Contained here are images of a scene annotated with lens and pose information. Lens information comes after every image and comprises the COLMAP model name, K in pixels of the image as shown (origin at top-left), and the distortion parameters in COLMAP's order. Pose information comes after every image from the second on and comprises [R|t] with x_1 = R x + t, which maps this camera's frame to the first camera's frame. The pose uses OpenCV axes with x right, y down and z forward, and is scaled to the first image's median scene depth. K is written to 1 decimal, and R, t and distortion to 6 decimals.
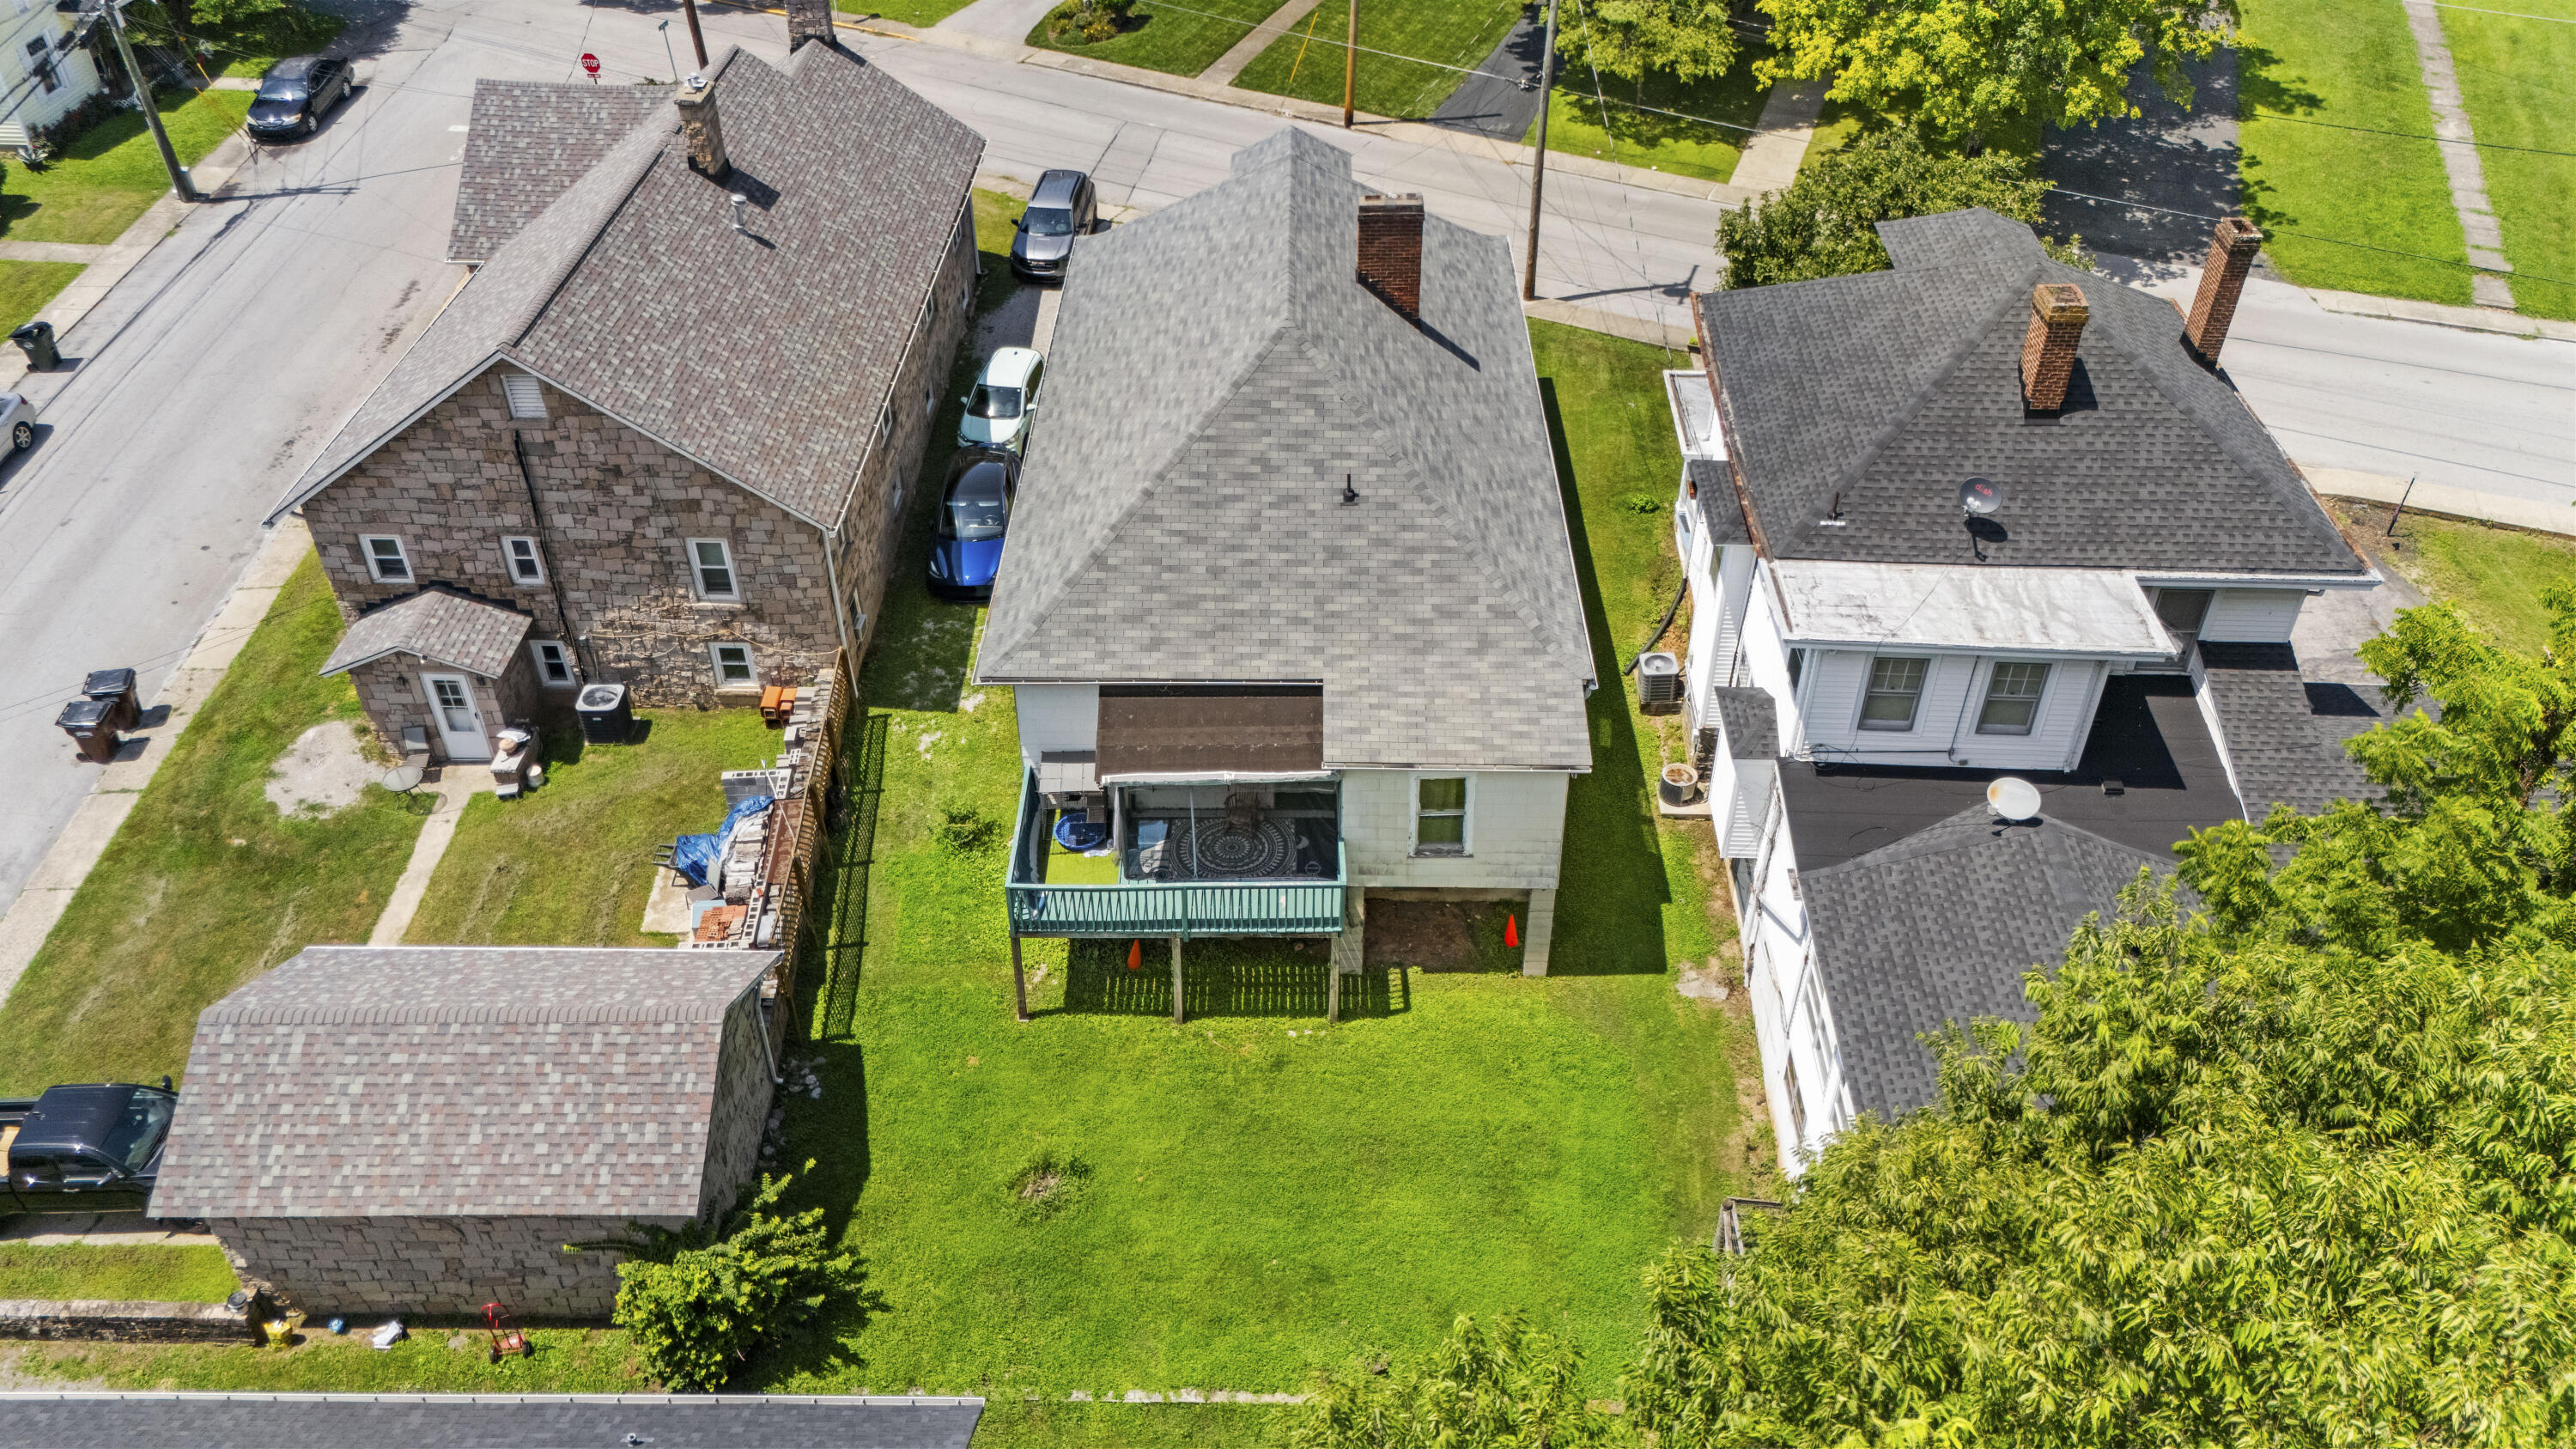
lens RADIAL K [[1926.6, 0, 1286.3], [0, 1926.6, 712.0], [0, 0, 1]] dist [0.017306, -0.003993]
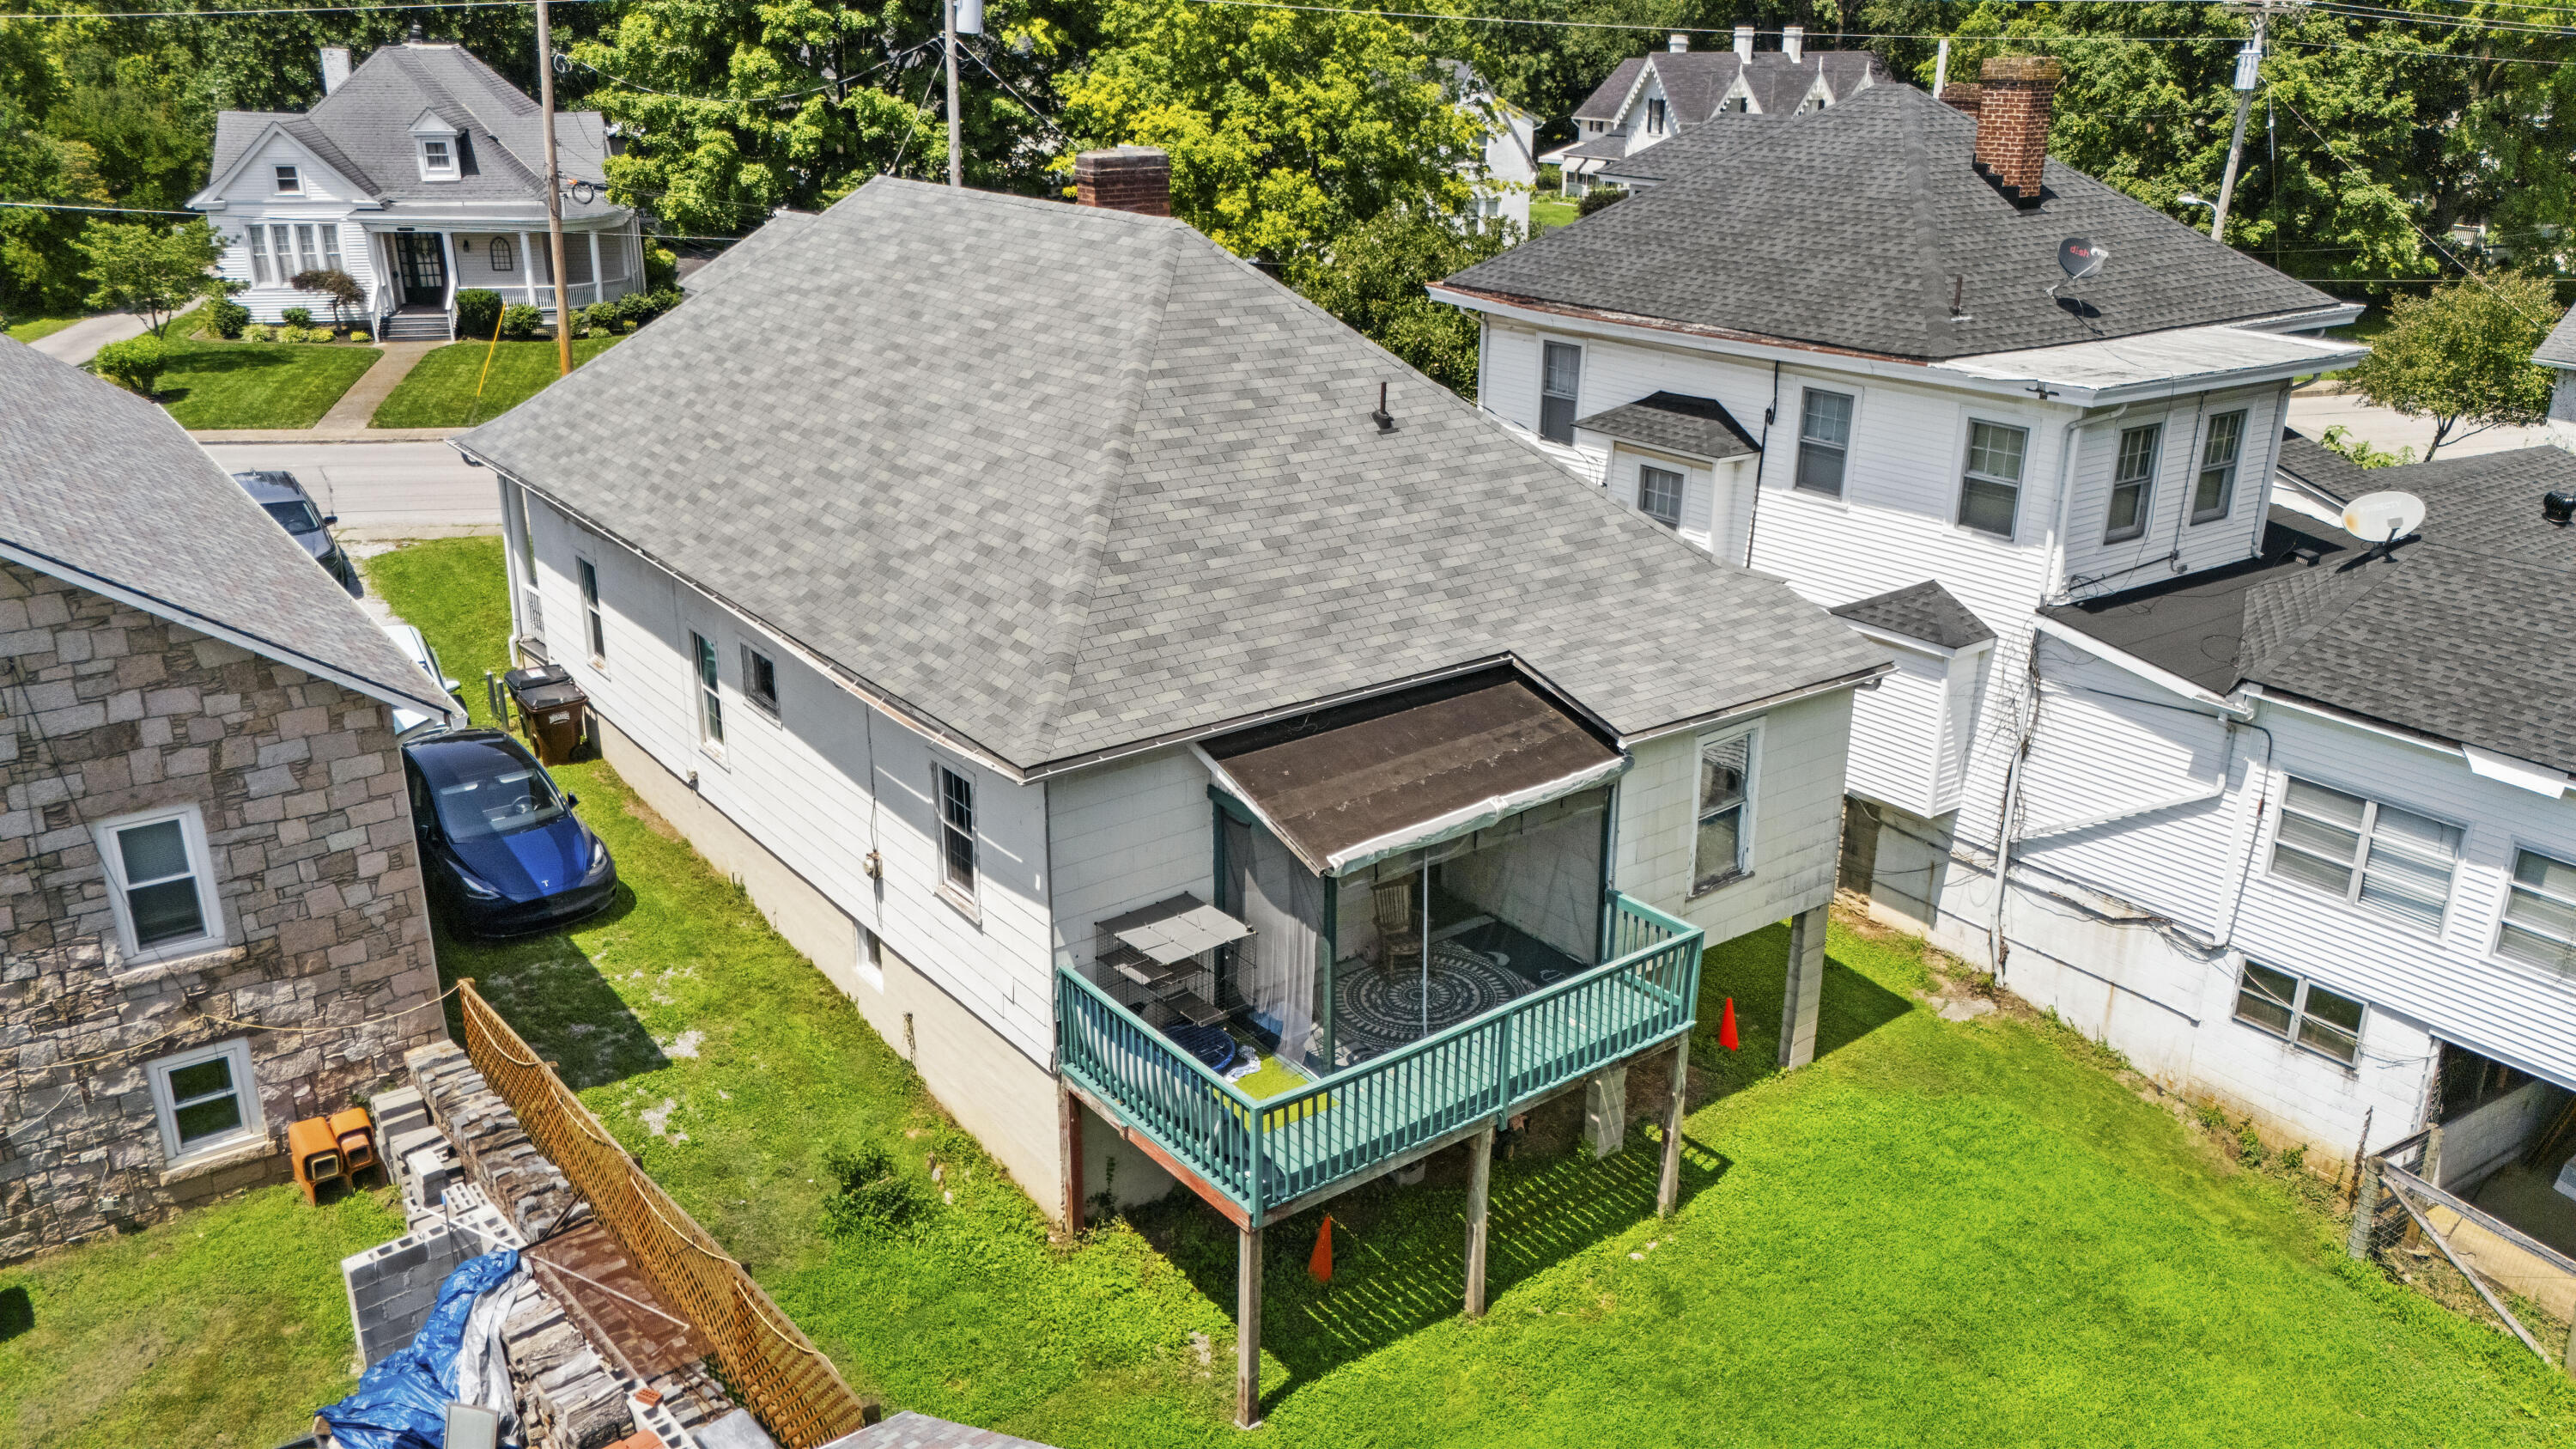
lens RADIAL K [[1926.6, 0, 1286.3], [0, 1926.6, 712.0], [0, 0, 1]] dist [0.017306, -0.003993]
pose [[0.792826, -0.198224, 0.576311, -0.345187], [0.364895, 0.911794, -0.188368, 0.079033], [-0.488138, 0.359636, 0.795225, 0.469829]]
